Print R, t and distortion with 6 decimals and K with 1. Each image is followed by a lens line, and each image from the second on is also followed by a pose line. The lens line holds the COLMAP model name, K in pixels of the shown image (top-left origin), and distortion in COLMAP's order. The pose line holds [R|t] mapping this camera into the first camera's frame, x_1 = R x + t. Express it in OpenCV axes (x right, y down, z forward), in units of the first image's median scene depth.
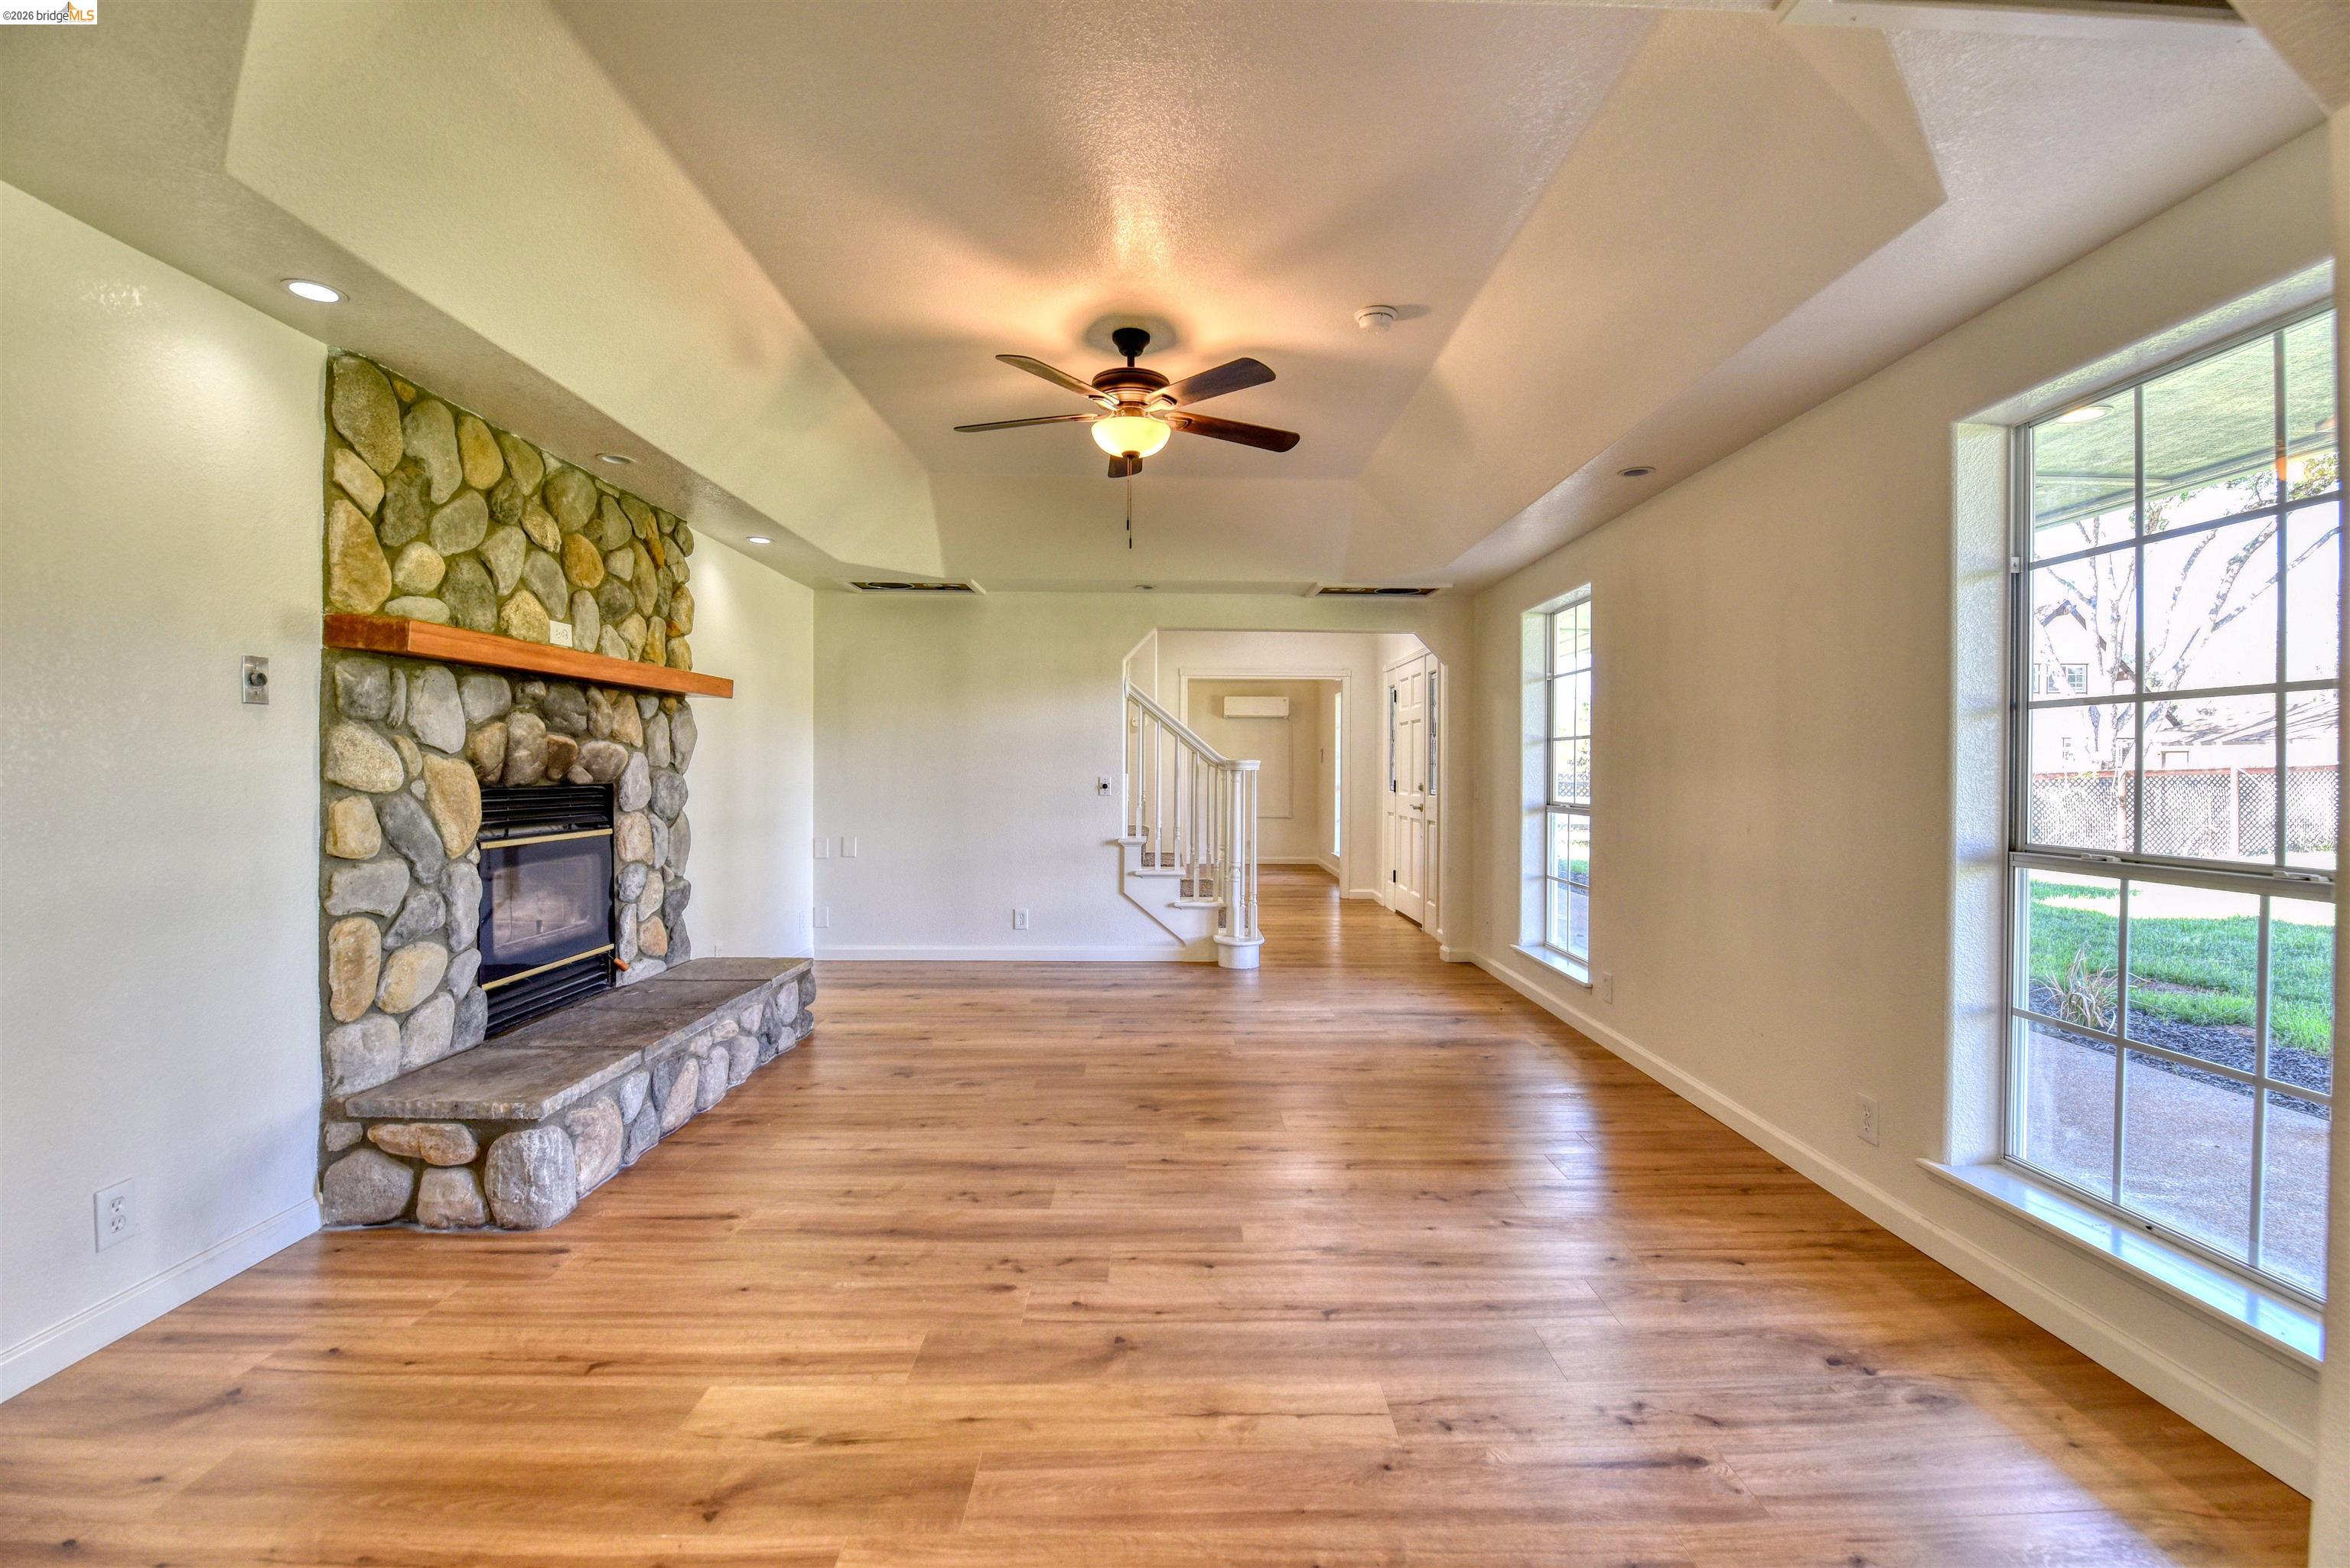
lens RADIAL K [[1011.7, 0, 1186.9], [0, 1011.7, 773.8], [0, 0, 1]] dist [-0.000125, -0.000238]
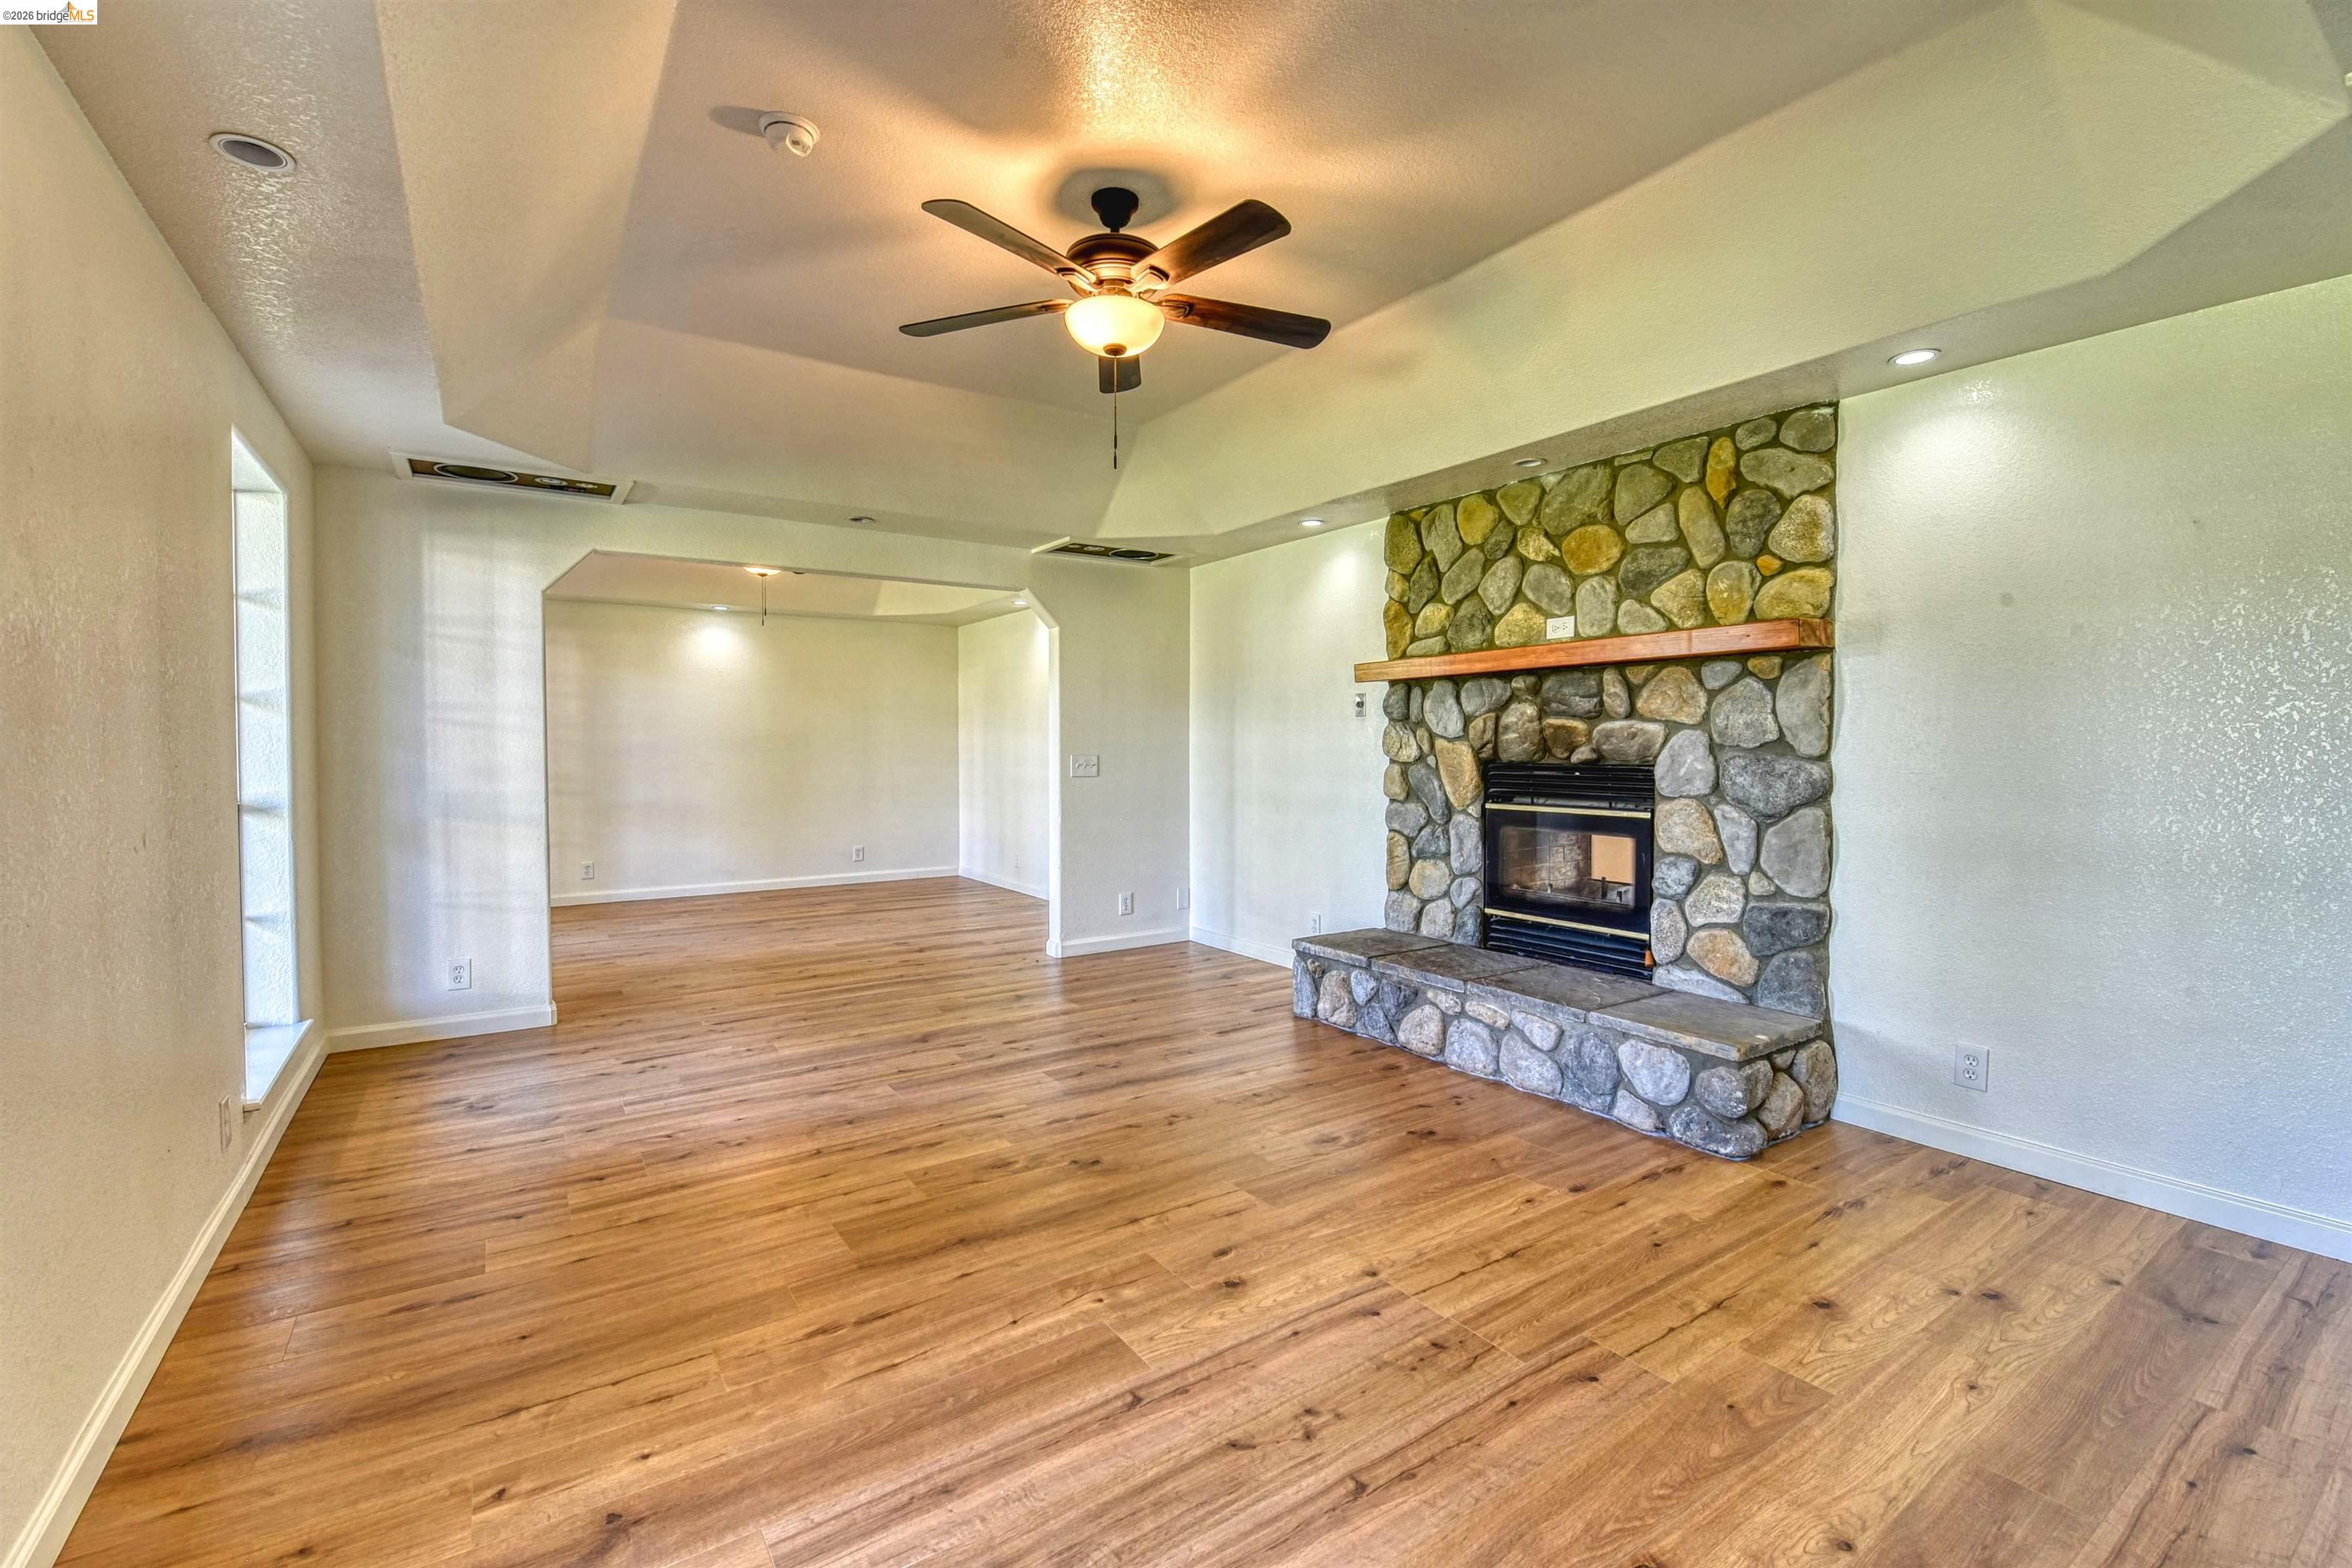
lens RADIAL K [[1012.6, 0, 1187.9], [0, 1012.6, 773.8], [0, 0, 1]] dist [-0.000125, -0.000238]
pose [[-0.837544, 0.010319, -0.546272, 0.384260], [-0.006741, 0.999550, 0.029216, -0.008217], [0.546328, 0.028152, -0.837098, 1.963507]]
